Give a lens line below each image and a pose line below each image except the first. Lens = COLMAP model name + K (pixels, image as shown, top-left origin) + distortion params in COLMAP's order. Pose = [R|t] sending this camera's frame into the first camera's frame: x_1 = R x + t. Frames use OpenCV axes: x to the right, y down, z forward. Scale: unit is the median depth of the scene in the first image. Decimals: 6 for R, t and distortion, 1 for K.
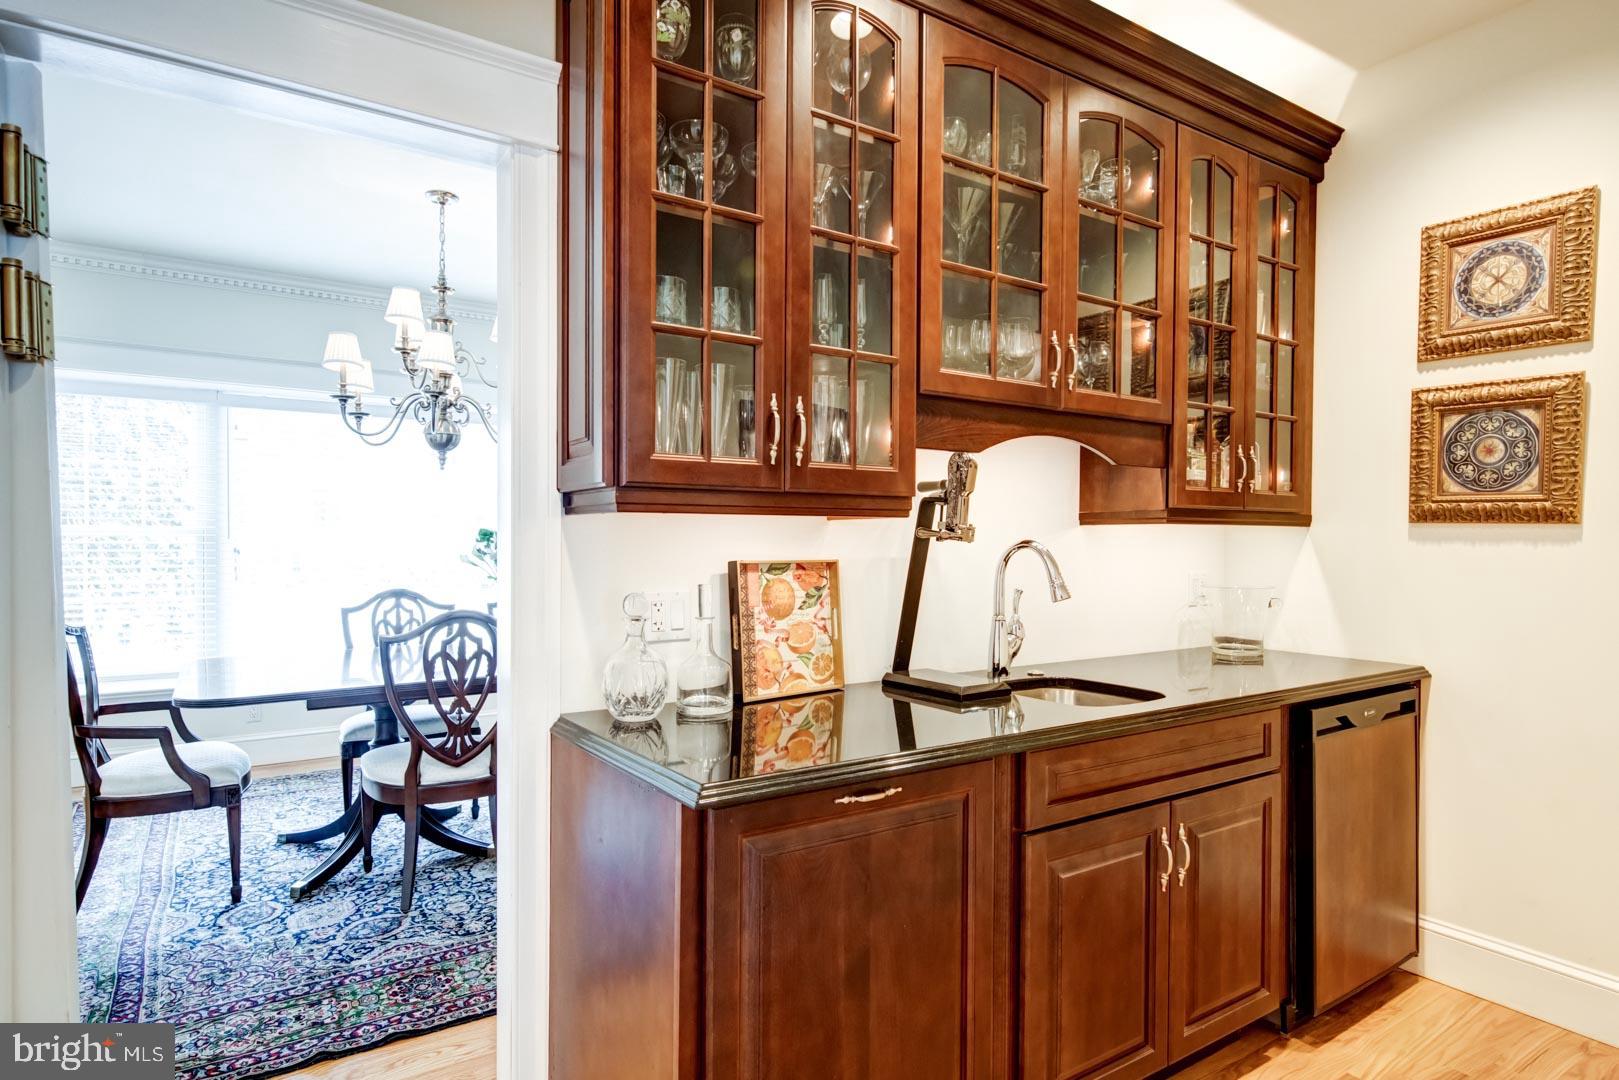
lens RADIAL K [[905.7, 0, 816.4], [0, 905.7, 541.1], [0, 0, 1]] dist [0.004029, 0.000208]
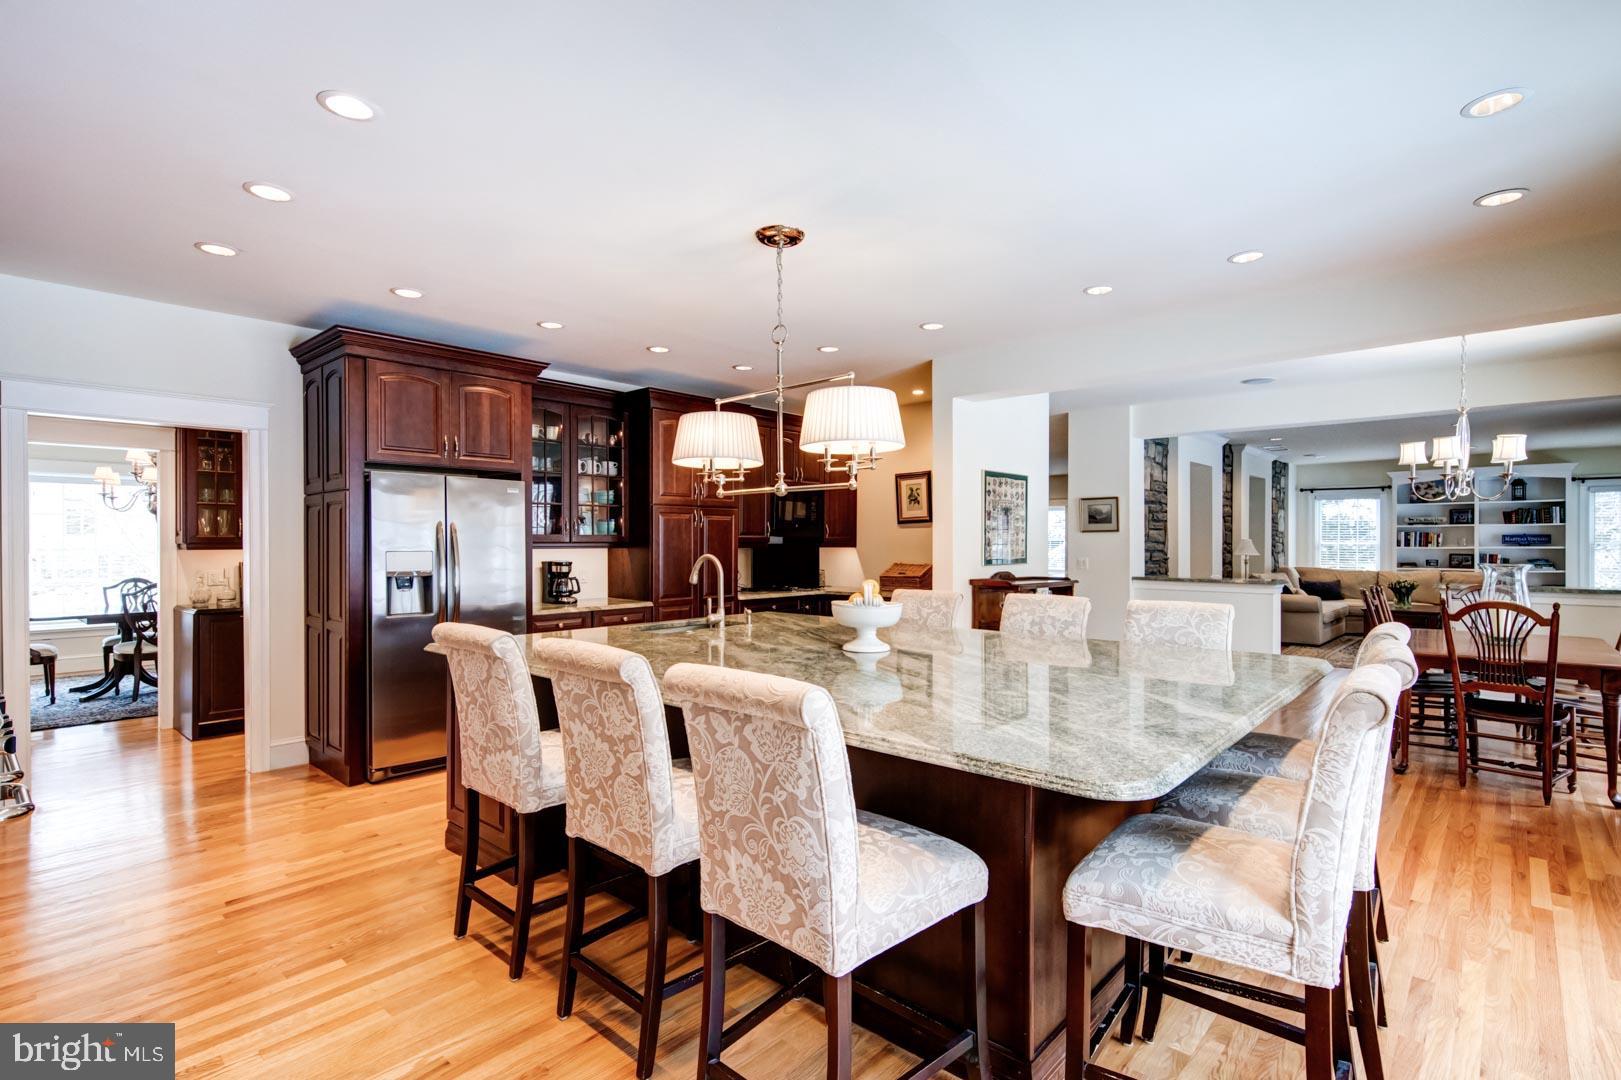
lens RADIAL K [[778.2, 0, 808.2], [0, 778.2, 538.7], [0, 0, 1]] dist [-0.001642, -0.000149]
pose [[0.967023, -0.004972, 0.254641, 0.750800], [0.006608, 0.999963, -0.005569, -0.021643], [-0.254604, 0.007068, 0.967020, -1.454712]]
